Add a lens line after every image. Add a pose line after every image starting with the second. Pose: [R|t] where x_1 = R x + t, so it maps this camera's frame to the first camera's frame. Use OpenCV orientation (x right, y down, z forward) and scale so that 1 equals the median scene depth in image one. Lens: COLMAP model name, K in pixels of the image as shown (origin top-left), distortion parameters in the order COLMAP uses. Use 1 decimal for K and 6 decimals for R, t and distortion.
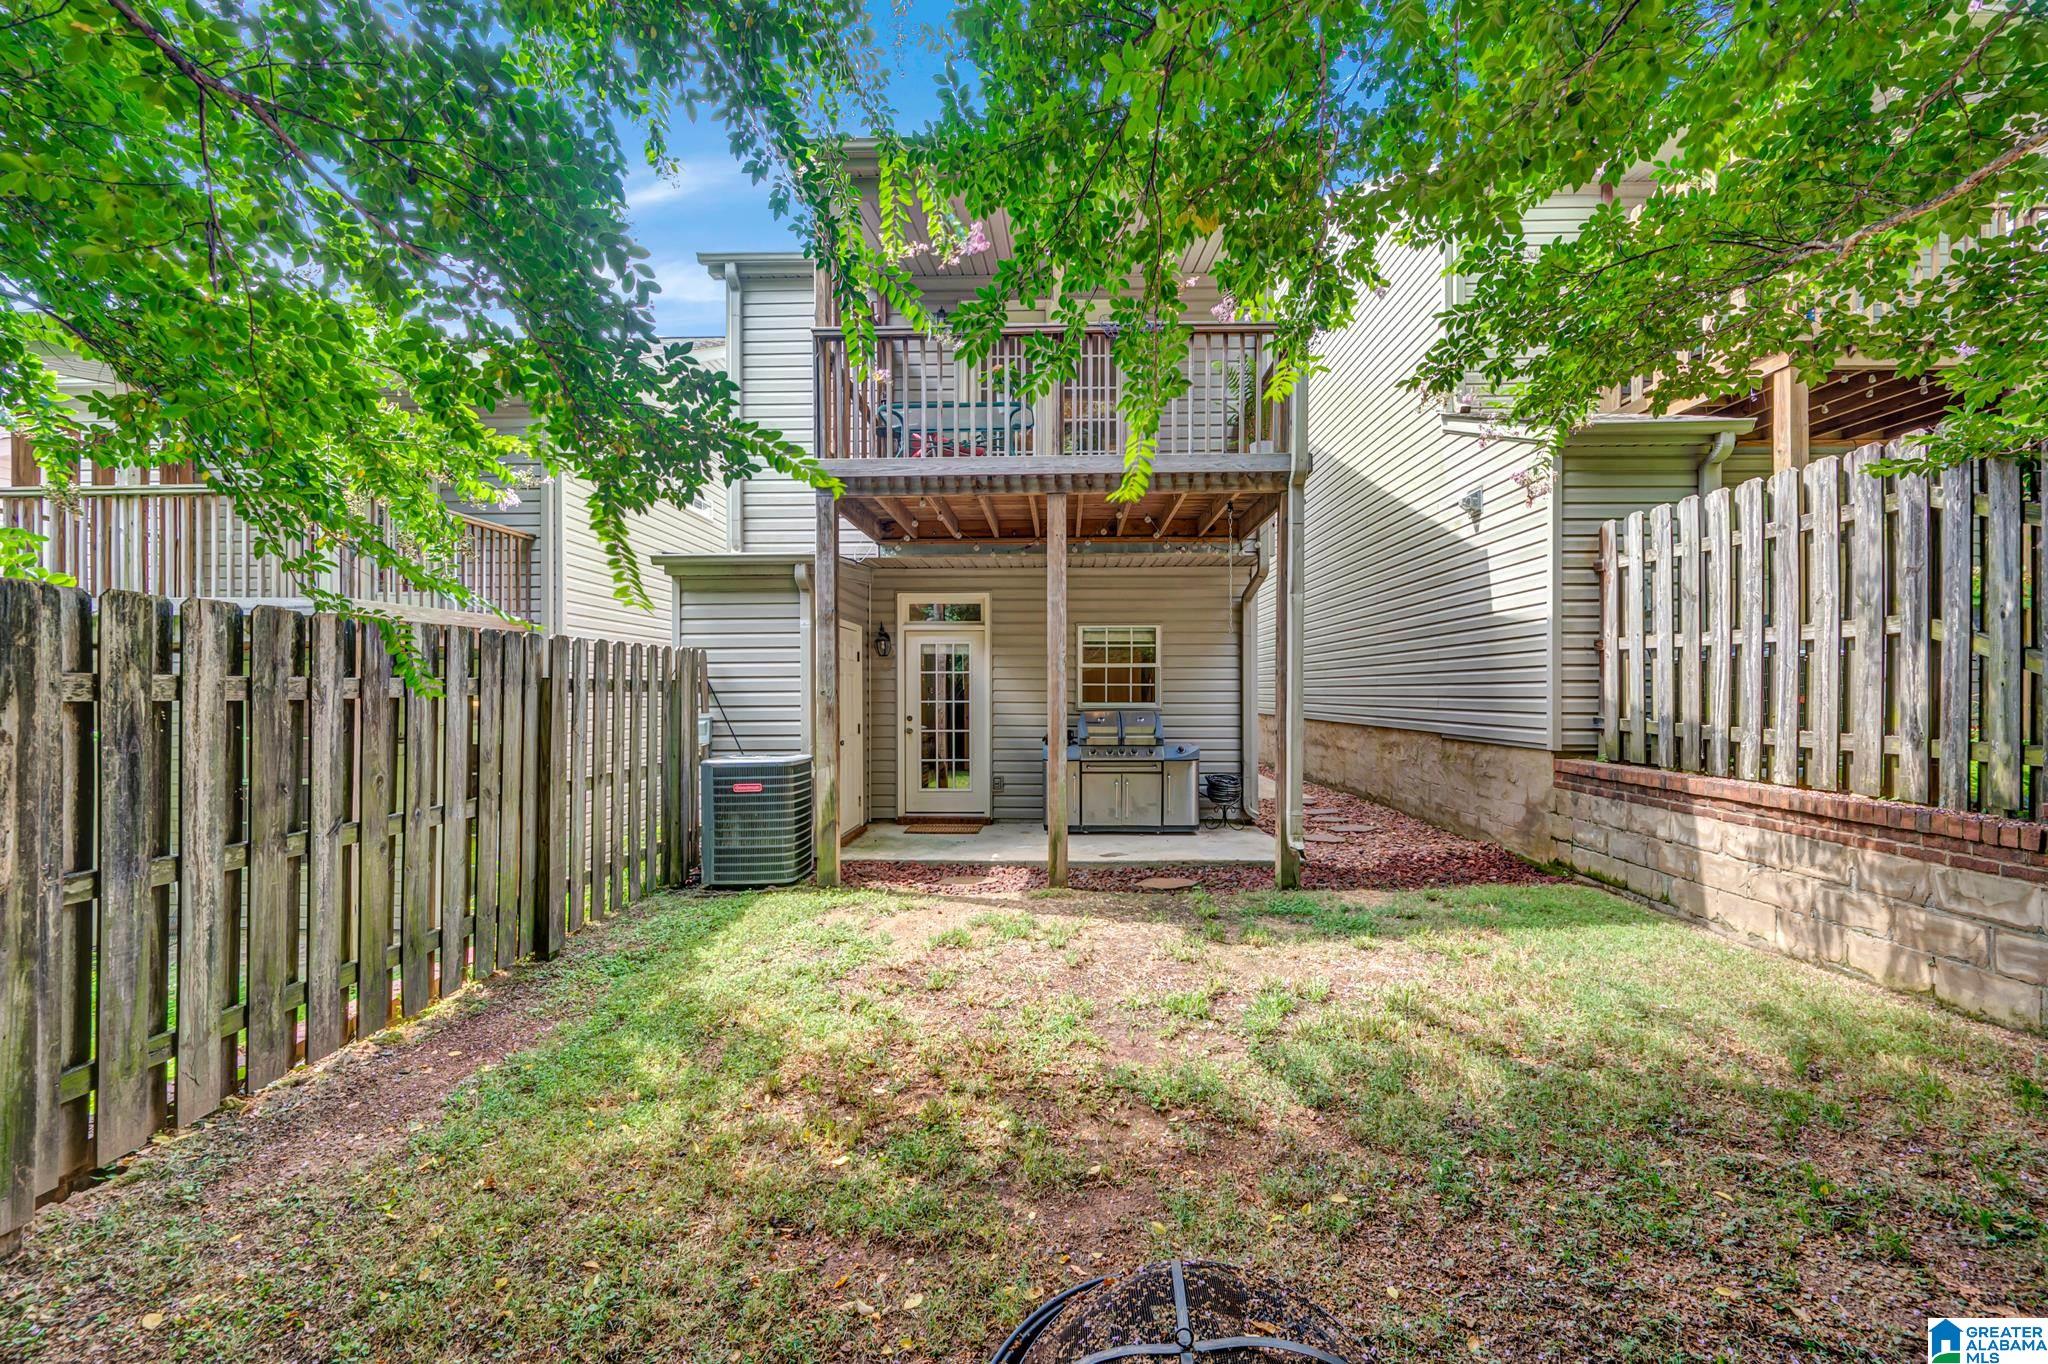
lens RADIAL K [[818.0, 0, 1047.2], [0, 818.0, 690.9], [0, 0, 1]] dist [-0.000037, -0.000614]
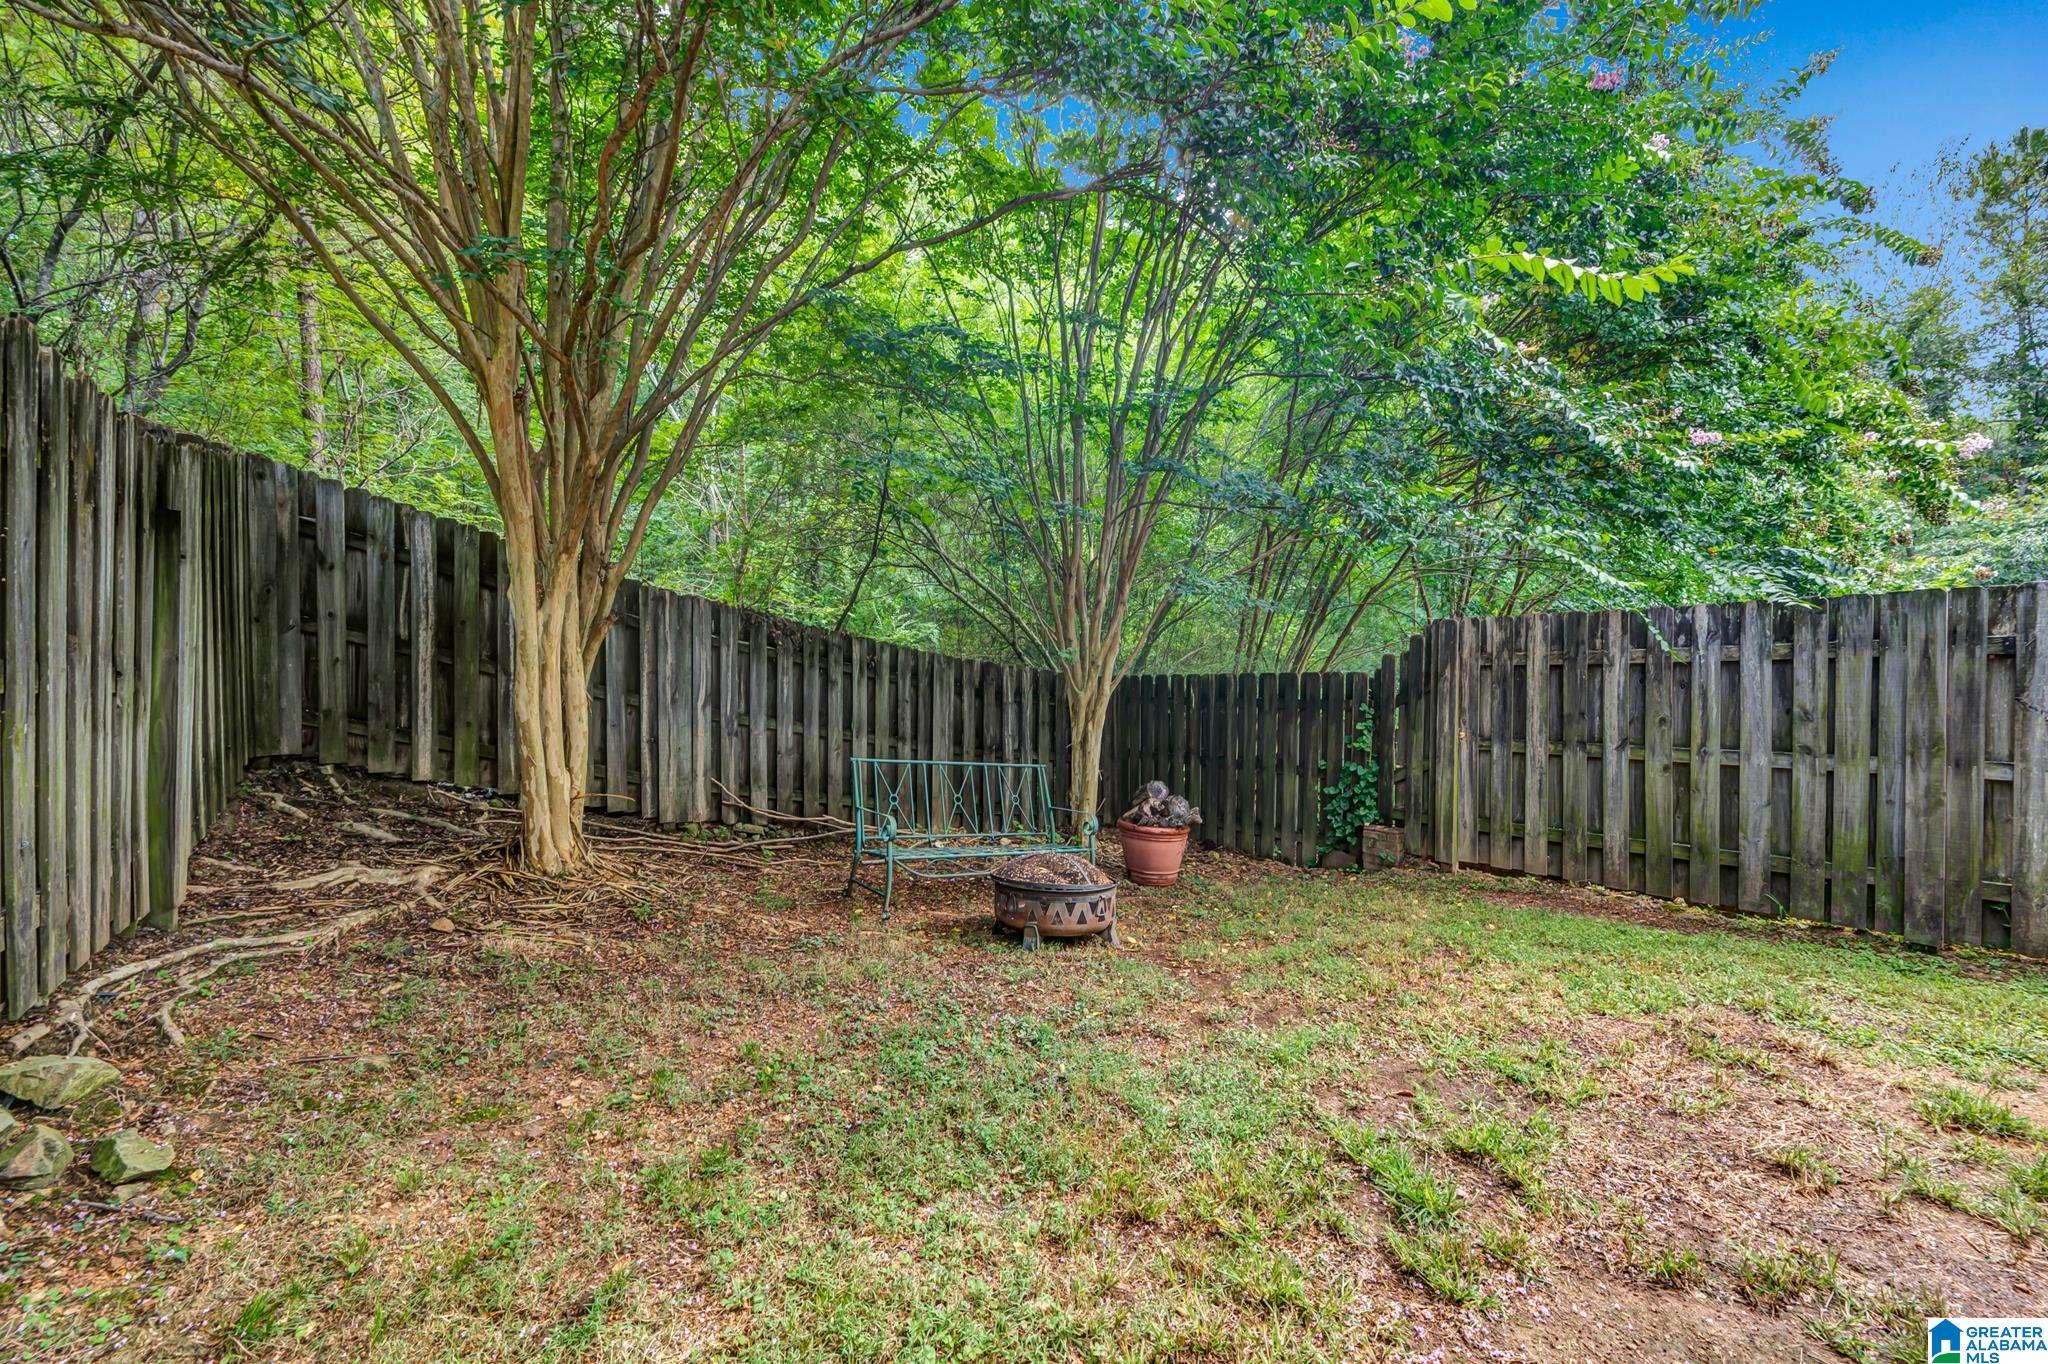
lens RADIAL K [[818.0, 0, 1047.2], [0, 818.0, 690.9], [0, 0, 1]] dist [-0.000037, -0.000614]
pose [[-0.772123, 0.005027, -0.635454, 0.768294], [-0.003421, 0.999921, 0.012067, 0.037094], [0.635464, 0.011491, -0.772045, 1.192299]]
